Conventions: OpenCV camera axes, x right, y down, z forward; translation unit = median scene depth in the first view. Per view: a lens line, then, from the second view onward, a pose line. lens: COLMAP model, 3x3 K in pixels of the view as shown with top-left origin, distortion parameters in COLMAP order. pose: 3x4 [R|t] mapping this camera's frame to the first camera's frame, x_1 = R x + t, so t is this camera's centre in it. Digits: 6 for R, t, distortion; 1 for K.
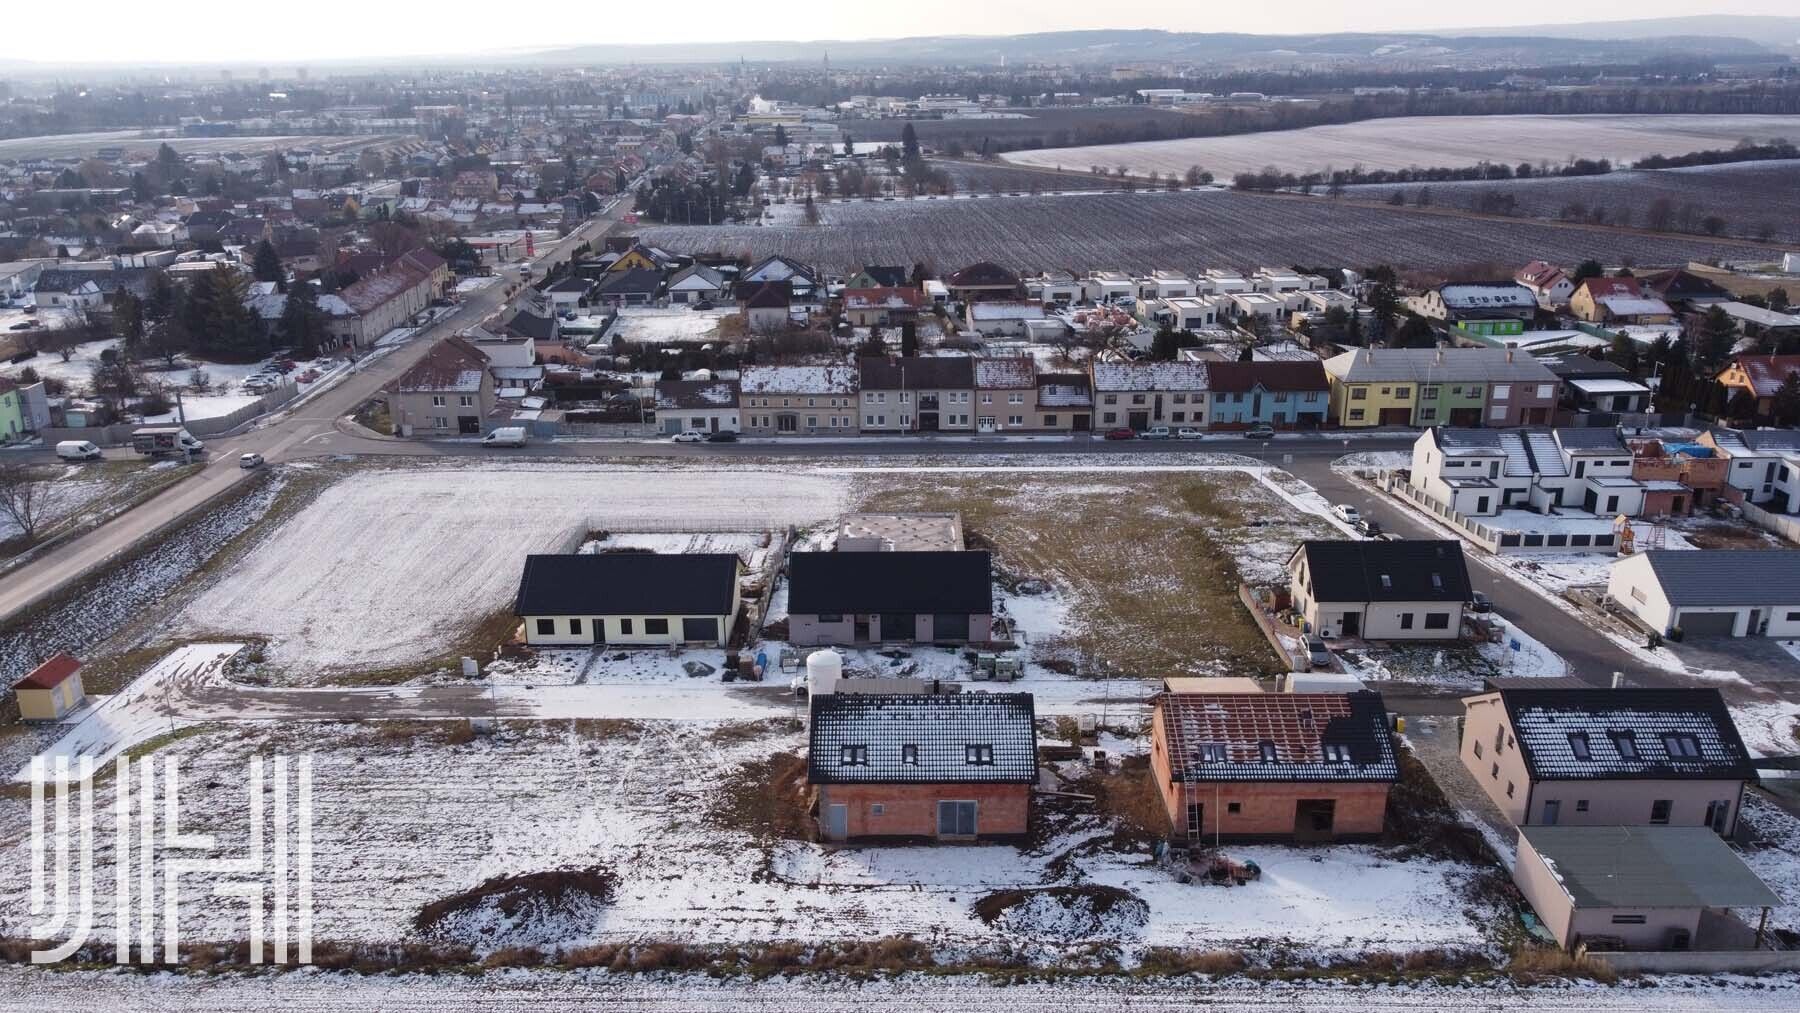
lens RADIAL K [[1364.5, 0, 900.0], [0, 1364.5, 506.5], [0, 0, 1]] dist [-0.000670, 0.000124]
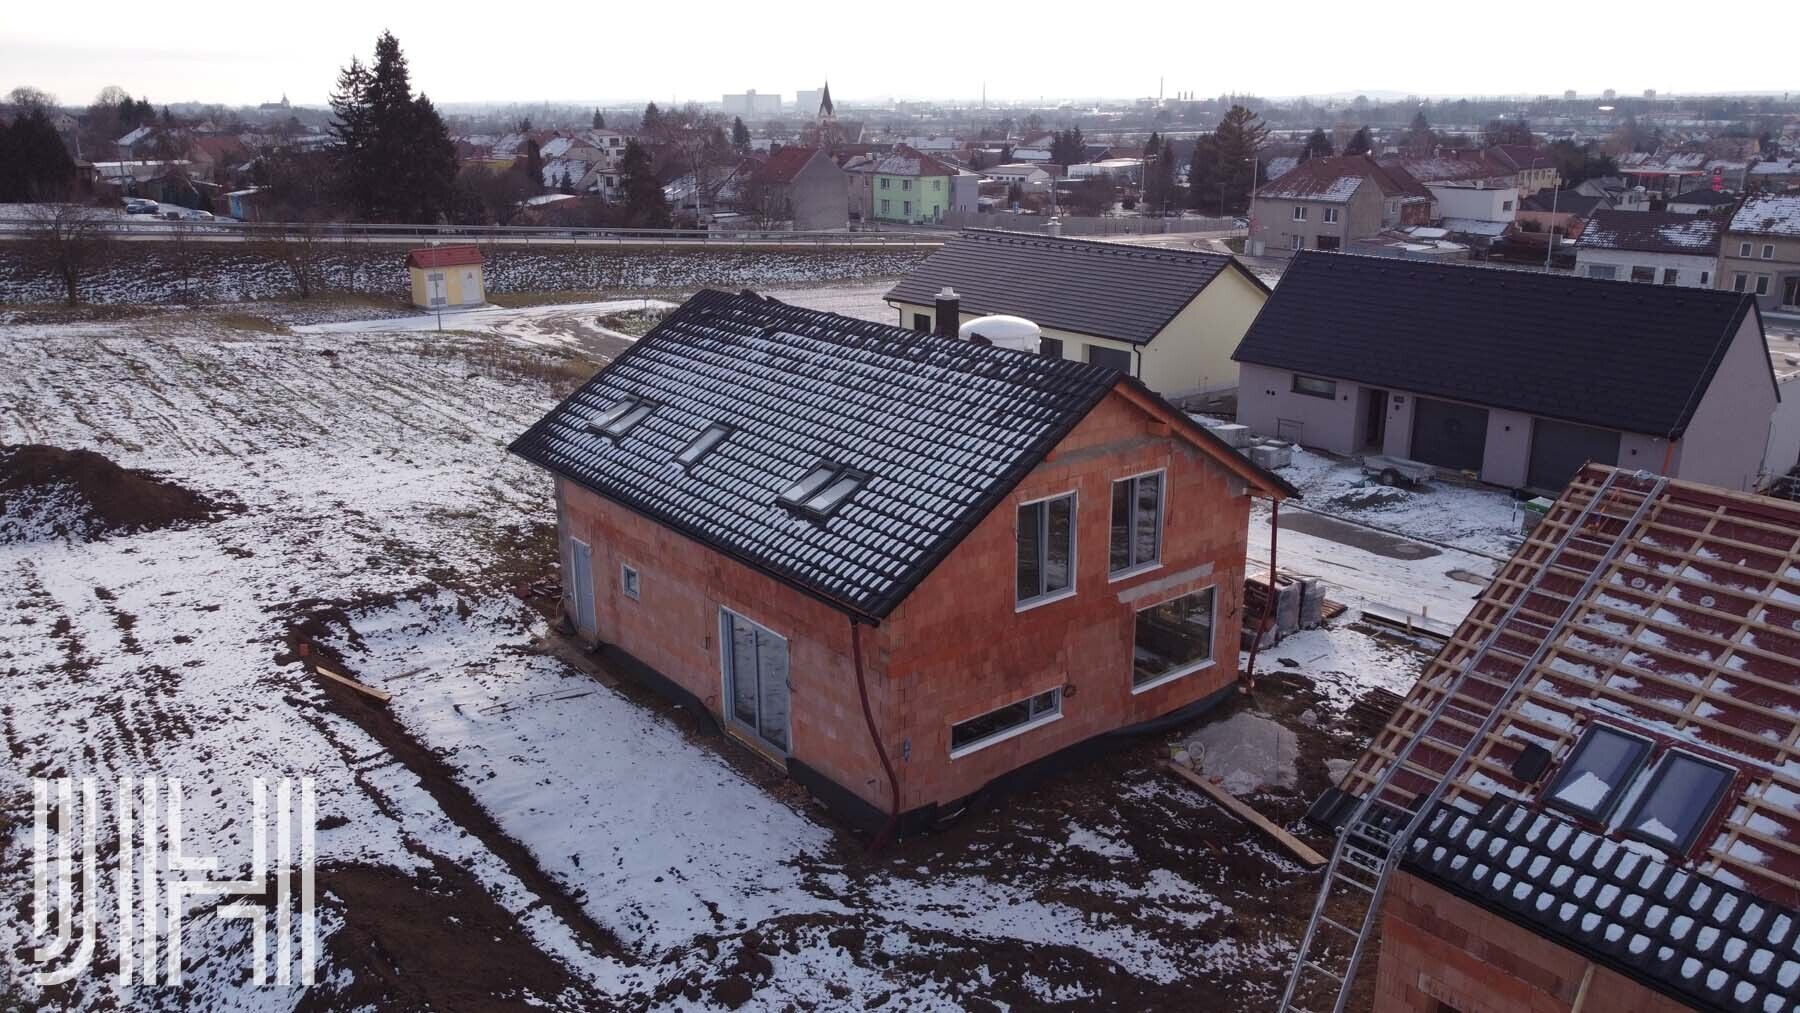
lens RADIAL K [[1364.5, 0, 900.0], [0, 1364.5, 506.5], [0, 0, 1]] dist [-0.000670, 0.000124]
pose [[0.632856, 0.229938, -0.739339, 0.285250], [-0.243195, 0.965592, 0.092135, 0.152829], [0.735085, 0.121495, 0.667000, 0.809363]]
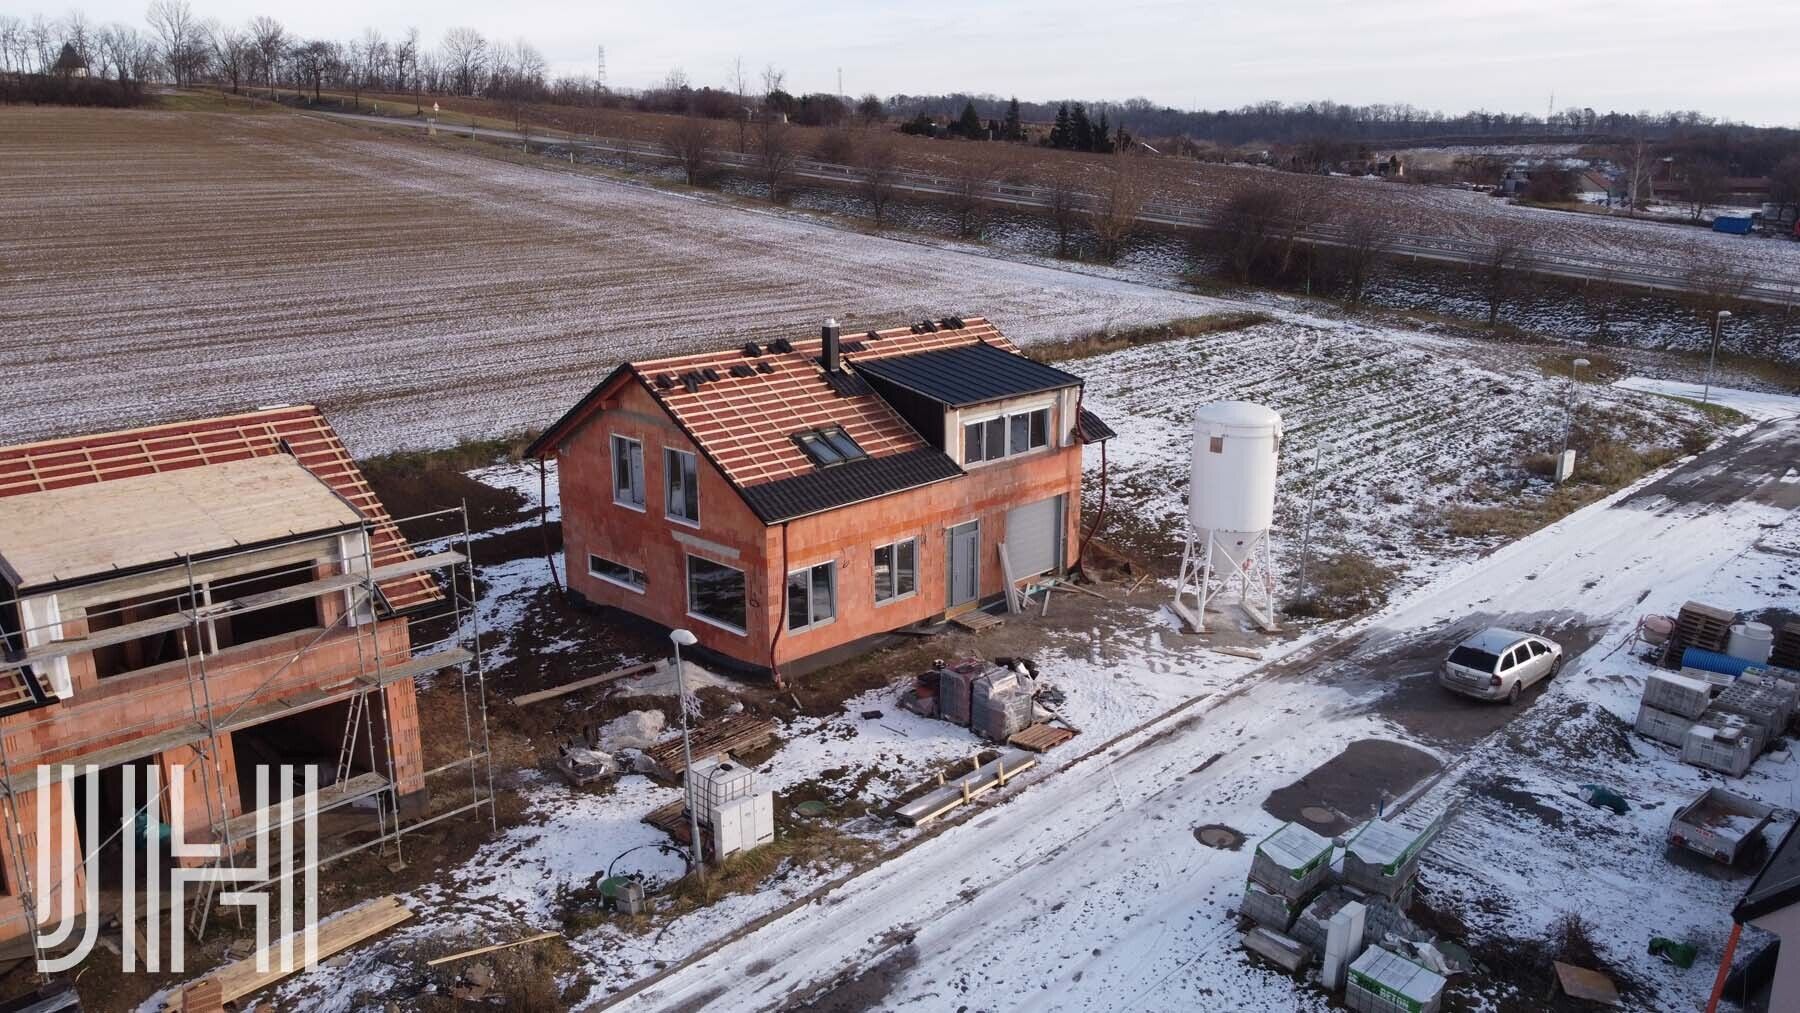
lens RADIAL K [[1364.5, 0, 900.0], [0, 1364.5, 506.5], [0, 0, 1]] dist [-0.000670, 0.000124]
pose [[-0.689129, 0.200149, -0.696450, 0.342483], [-0.213338, 0.862466, 0.458955, -0.029778], [0.692523, 0.464858, -0.551651, 1.331360]]
